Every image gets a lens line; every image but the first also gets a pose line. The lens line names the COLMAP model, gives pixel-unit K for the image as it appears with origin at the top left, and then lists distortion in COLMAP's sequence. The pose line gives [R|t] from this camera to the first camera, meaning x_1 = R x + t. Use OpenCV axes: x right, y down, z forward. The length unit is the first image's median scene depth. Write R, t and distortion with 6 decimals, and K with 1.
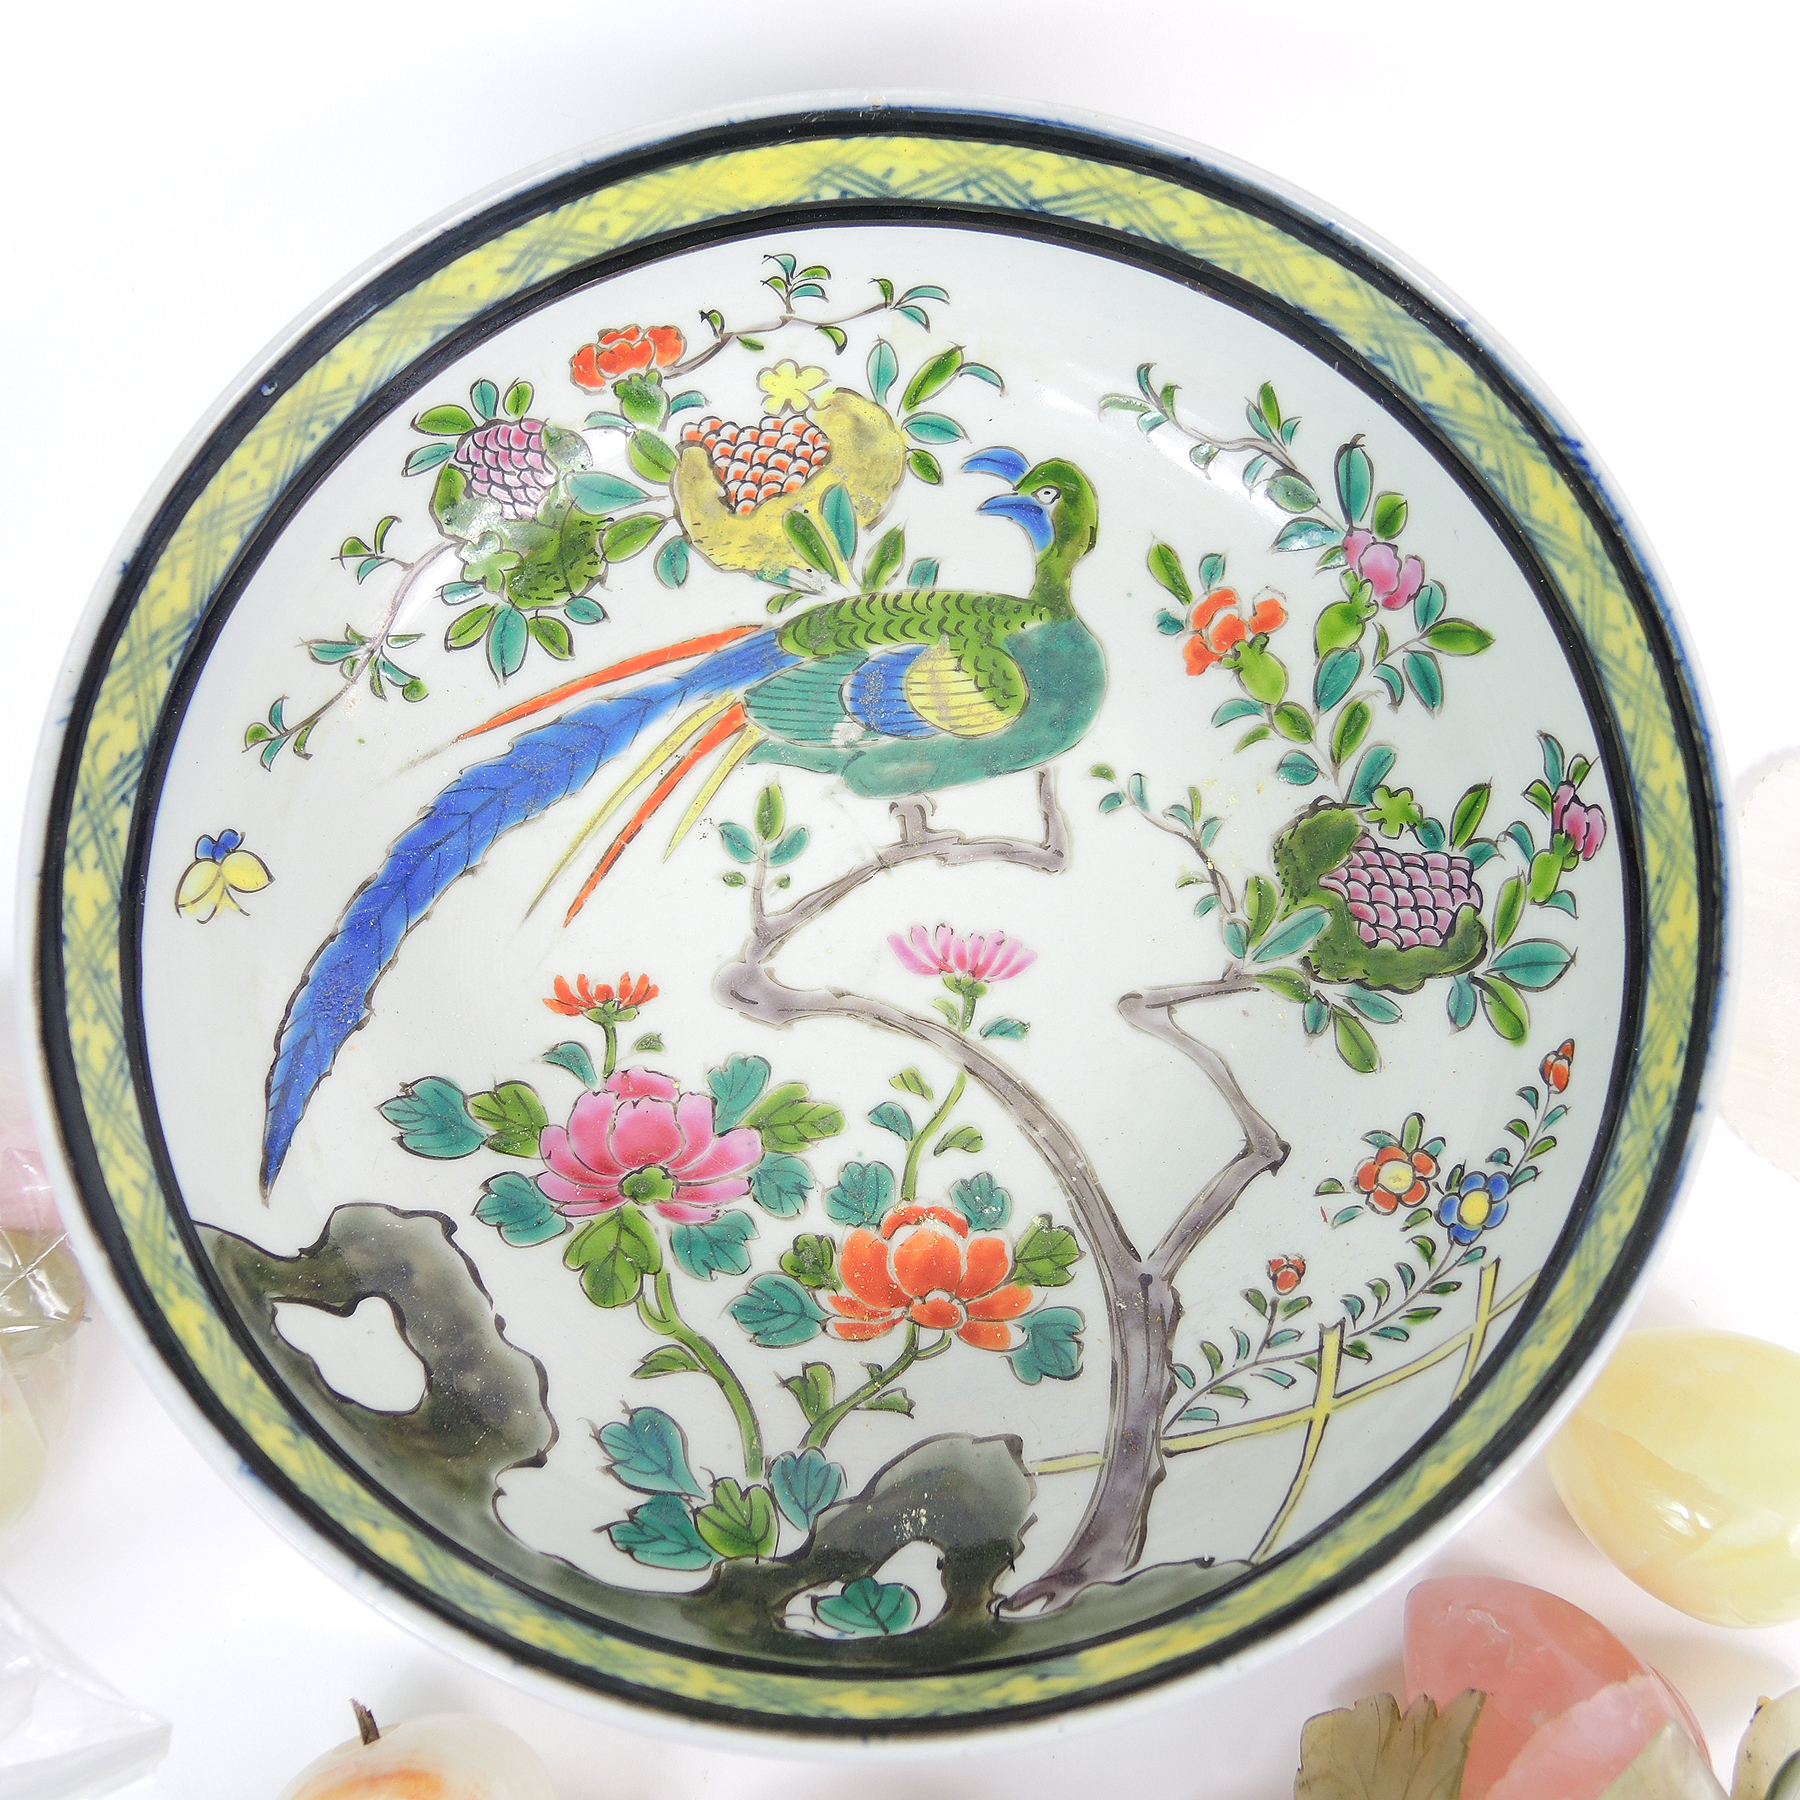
lens RADIAL K [[2064.9, 0, 900.0], [0, 2064.9, 900.0], [0, 0, 1]] dist [-0.005758, -0.027618]
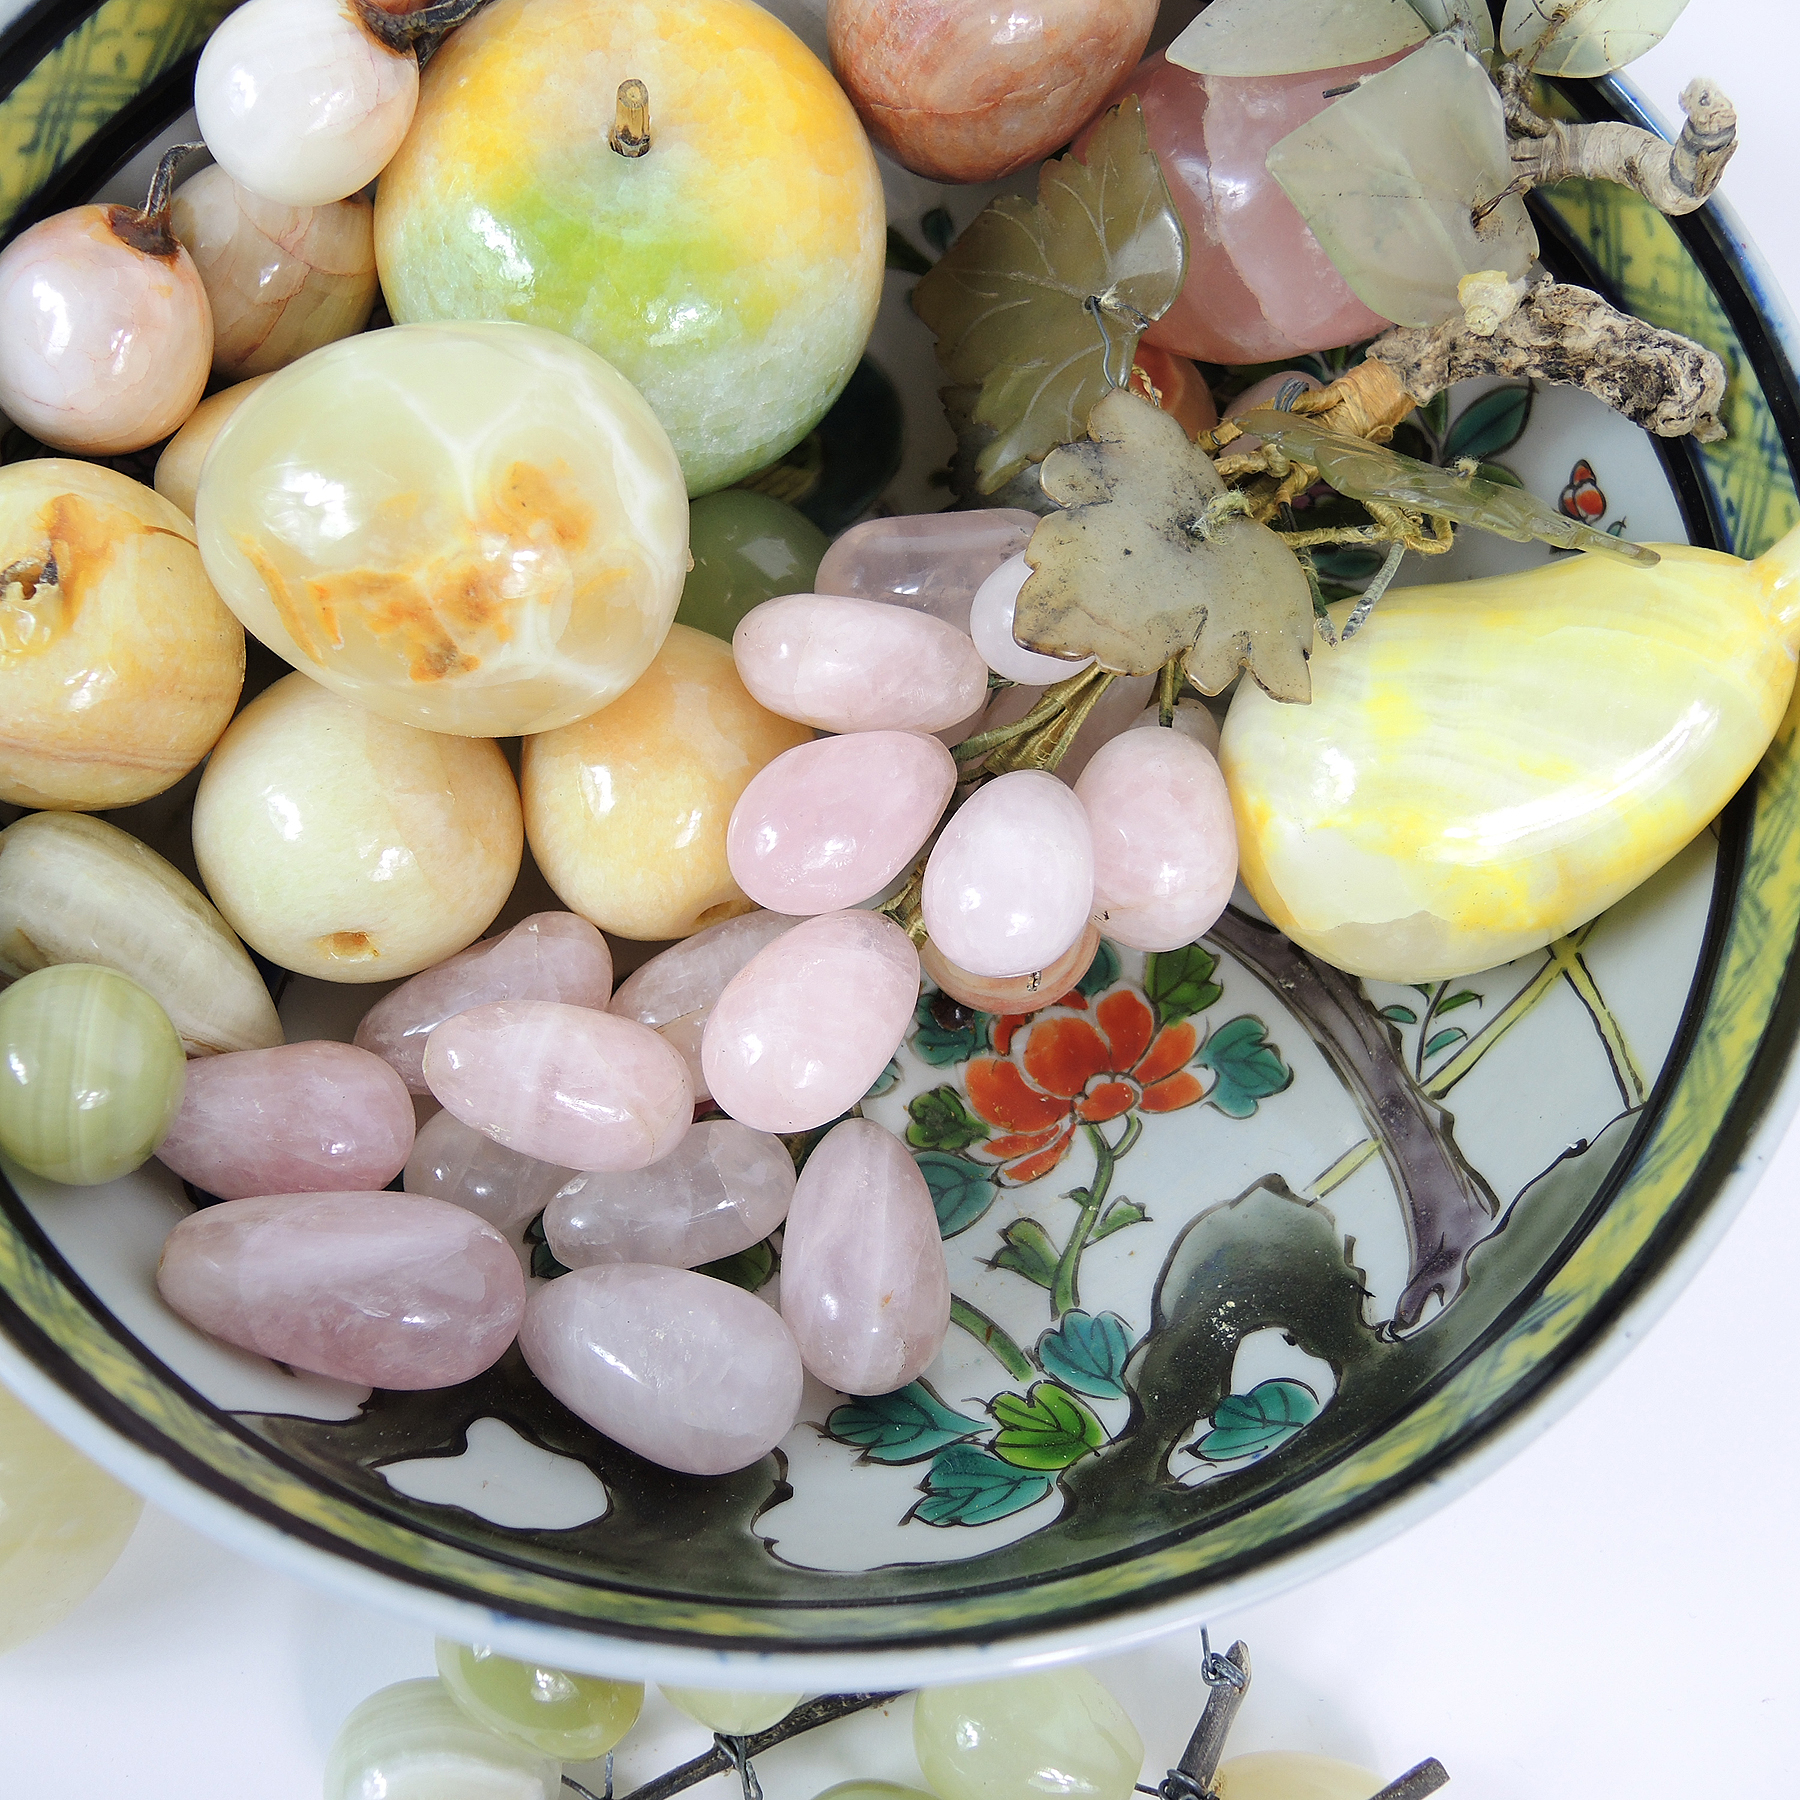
lens RADIAL K [[2064.9, 0, 900.0], [0, 2064.9, 900.0], [0, 0, 1]] dist [-0.005758, -0.027618]
pose [[0.860241, -0.448806, 0.241987, -0.220942], [0.471905, 0.880526, -0.044490, 0.133219], [-0.193109, 0.152467, 0.969259, 0.224912]]
